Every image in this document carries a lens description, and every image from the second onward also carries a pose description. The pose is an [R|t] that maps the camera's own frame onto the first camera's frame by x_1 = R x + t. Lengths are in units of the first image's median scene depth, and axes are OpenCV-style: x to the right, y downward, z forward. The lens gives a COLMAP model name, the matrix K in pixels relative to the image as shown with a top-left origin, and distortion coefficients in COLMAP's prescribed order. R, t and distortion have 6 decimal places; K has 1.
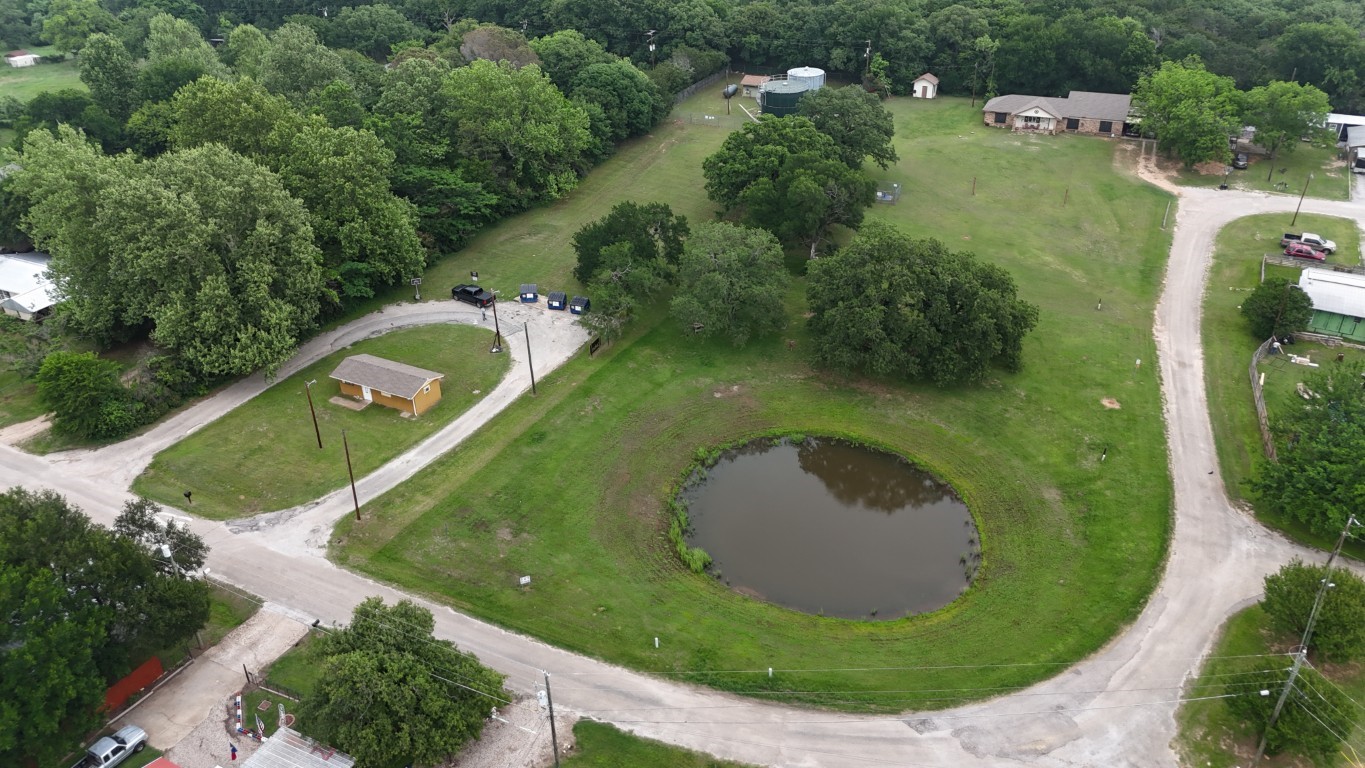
lens RADIAL K [[1000.6, 0, 695.6], [0, 1000.6, 383.0], [0, 0, 1]] dist [0.058489, -0.053621]
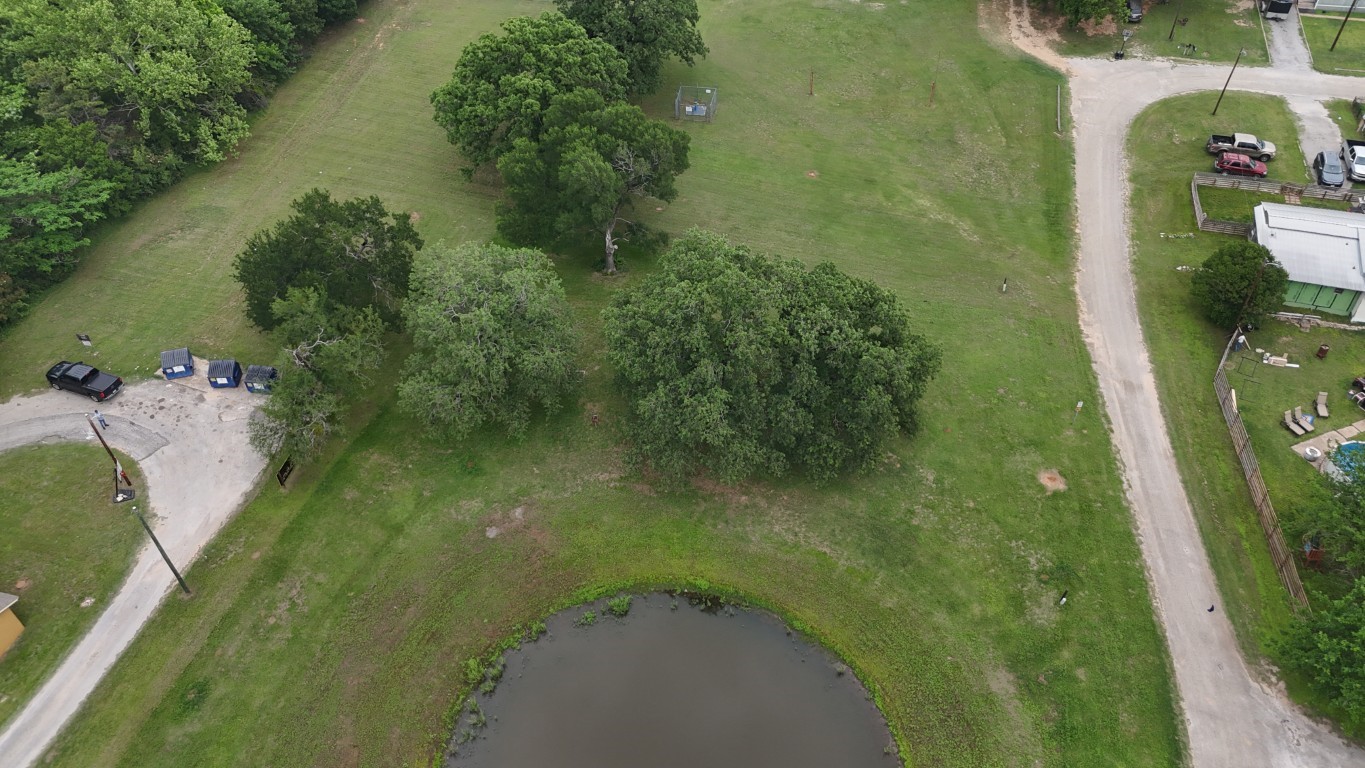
lens RADIAL K [[1000.6, 0, 689.7], [0, 1000.6, 385.1], [0, 0, 1]] dist [0.058489, -0.053621]
pose [[0.978434, -0.139491, 0.152349, 0.060210], [0.103765, 0.969648, 0.221396, -0.205069], [-0.178608, -0.200813, 0.963210, 0.345862]]
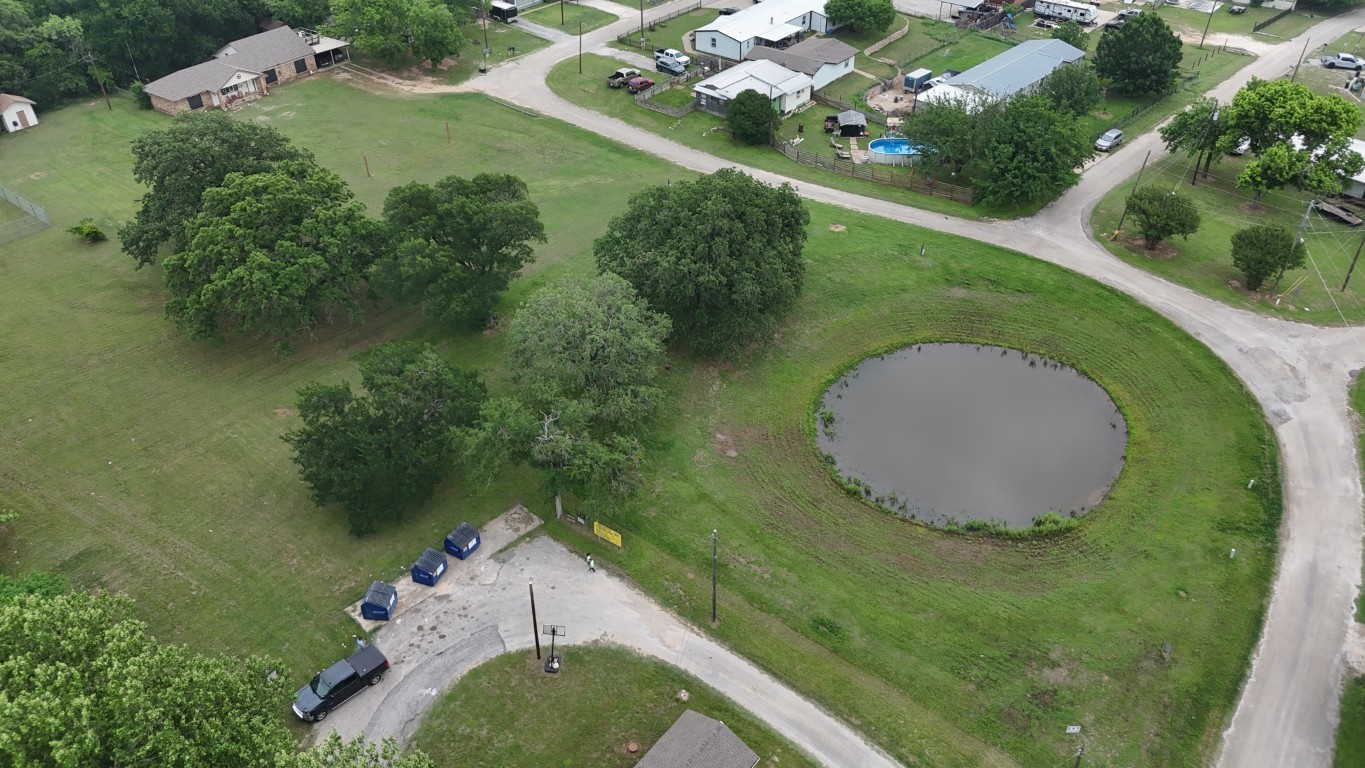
lens RADIAL K [[1000.6, 0, 684.3], [0, 1000.6, 375.9], [0, 0, 1]] dist [0.058489, -0.053621]
pose [[0.210797, -0.567322, 0.796060, -0.557103], [0.502705, 0.761336, 0.409459, -0.362897], [-0.838363, 0.313870, 0.445682, 0.630790]]
